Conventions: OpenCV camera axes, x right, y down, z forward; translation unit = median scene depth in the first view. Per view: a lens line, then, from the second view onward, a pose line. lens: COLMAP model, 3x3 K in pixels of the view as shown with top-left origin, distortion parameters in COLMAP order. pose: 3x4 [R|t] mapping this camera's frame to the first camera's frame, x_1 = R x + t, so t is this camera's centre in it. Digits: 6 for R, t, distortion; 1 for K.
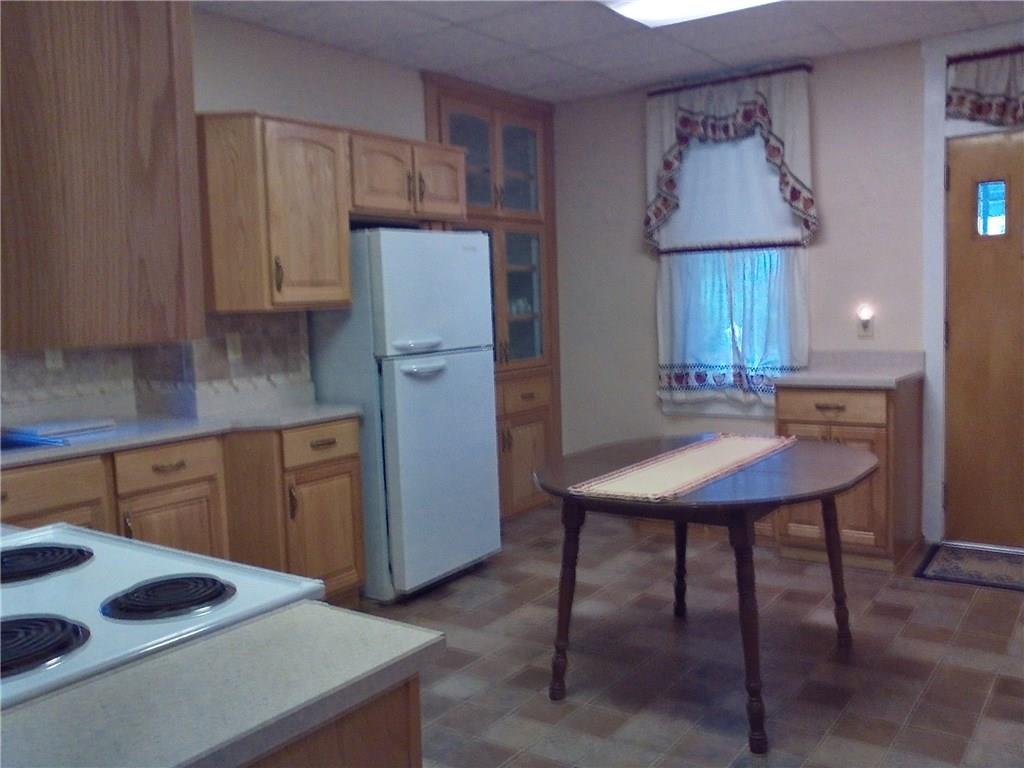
lens RADIAL K [[920.9, 0, 516.2], [0, 920.9, 383.1], [0, 0, 1]] dist [-0.018161, -0.000437]
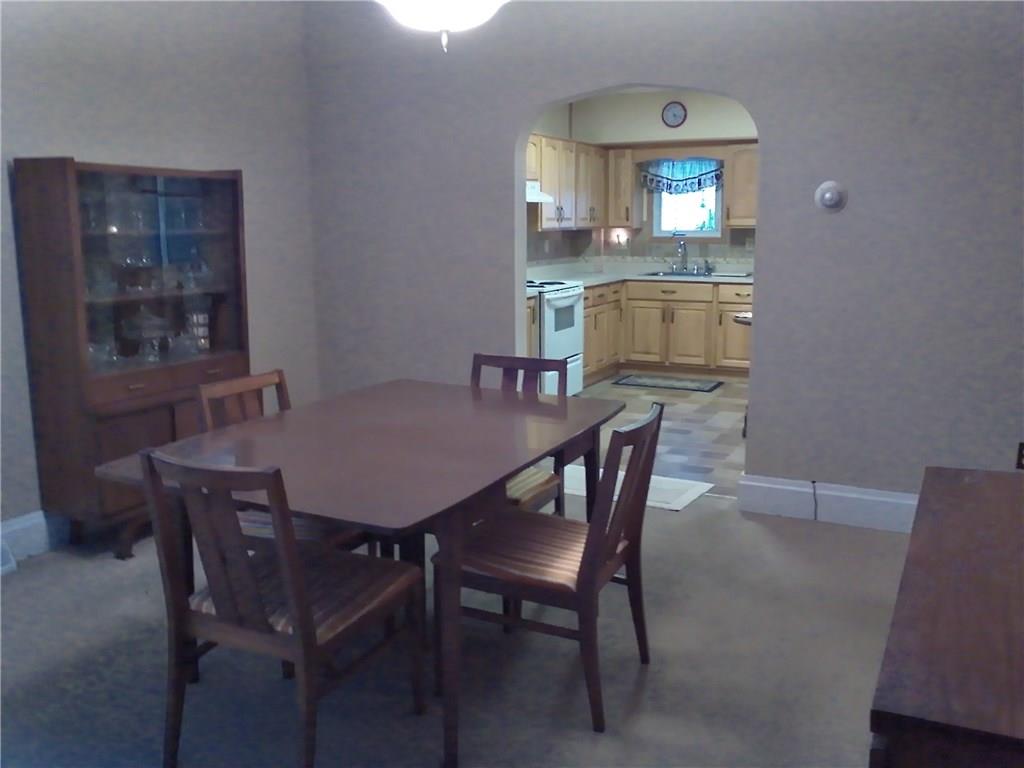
lens RADIAL K [[920.9, 0, 505.6], [0, 920.9, 384.7], [0, 0, 1]] dist [-0.018161, -0.000437]
pose [[0.157756, 0.206910, -0.965557, 1.624255], [-0.098448, 0.976225, 0.193111, -0.067992], [0.982558, 0.064592, 0.174375, 0.010689]]
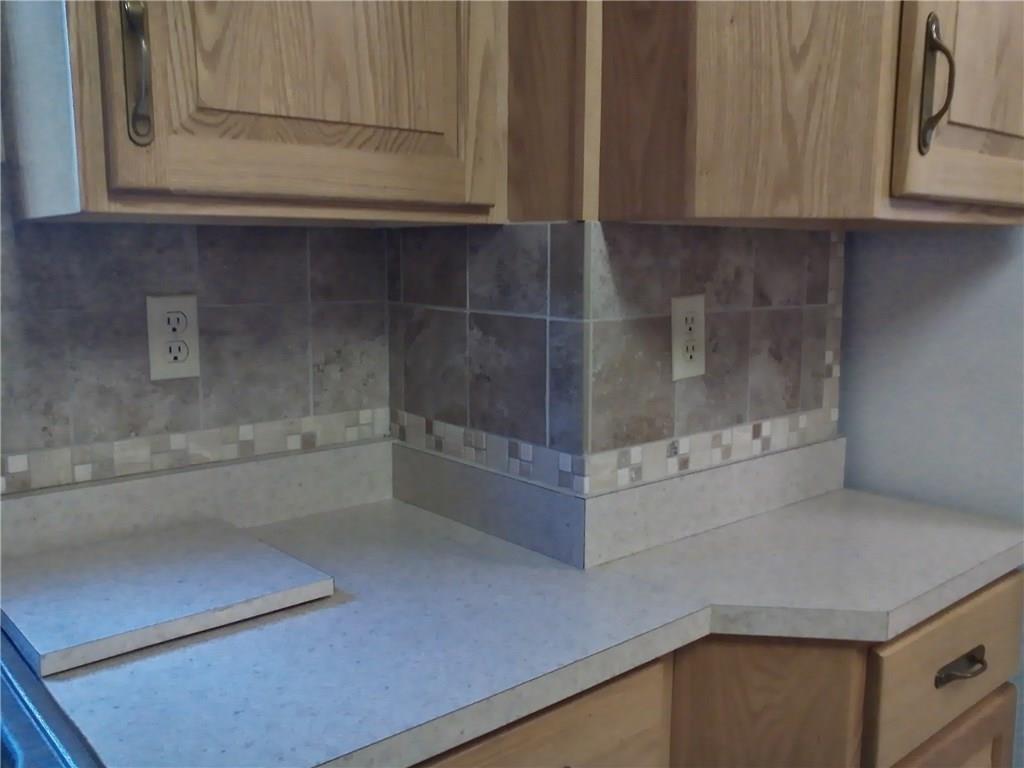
lens RADIAL K [[920.9, 0, 513.2], [0, 920.9, 386.7], [0, 0, 1]] dist [-0.018161, -0.000437]
pose [[0.971879, 0.069001, -0.225143, -0.290733], [-0.057581, 0.996717, 0.056910, -0.036874], [0.228331, -0.042345, 0.972662, 0.662786]]
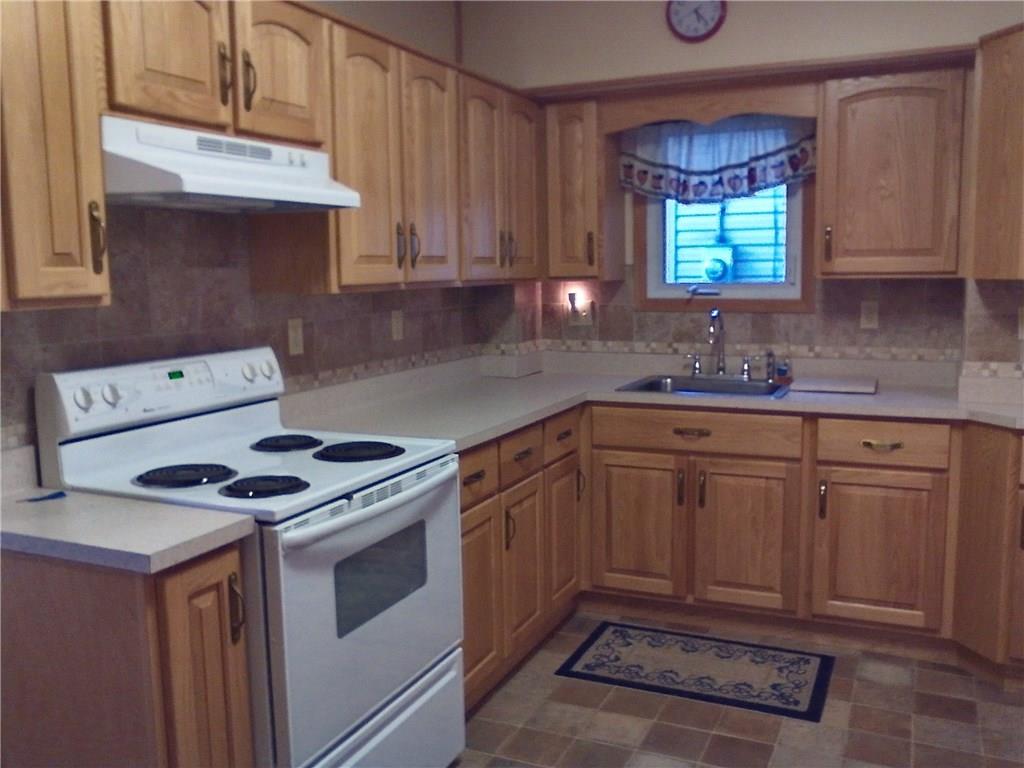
lens RADIAL K [[920.9, 0, 522.5], [0, 920.9, 382.8], [0, 0, 1]] dist [-0.018161, -0.000437]
pose [[0.201655, 0.151332, -0.967695, 0.388612], [-0.092404, 0.986525, 0.135021, -0.054911], [0.975088, 0.062191, 0.212921, 0.392677]]
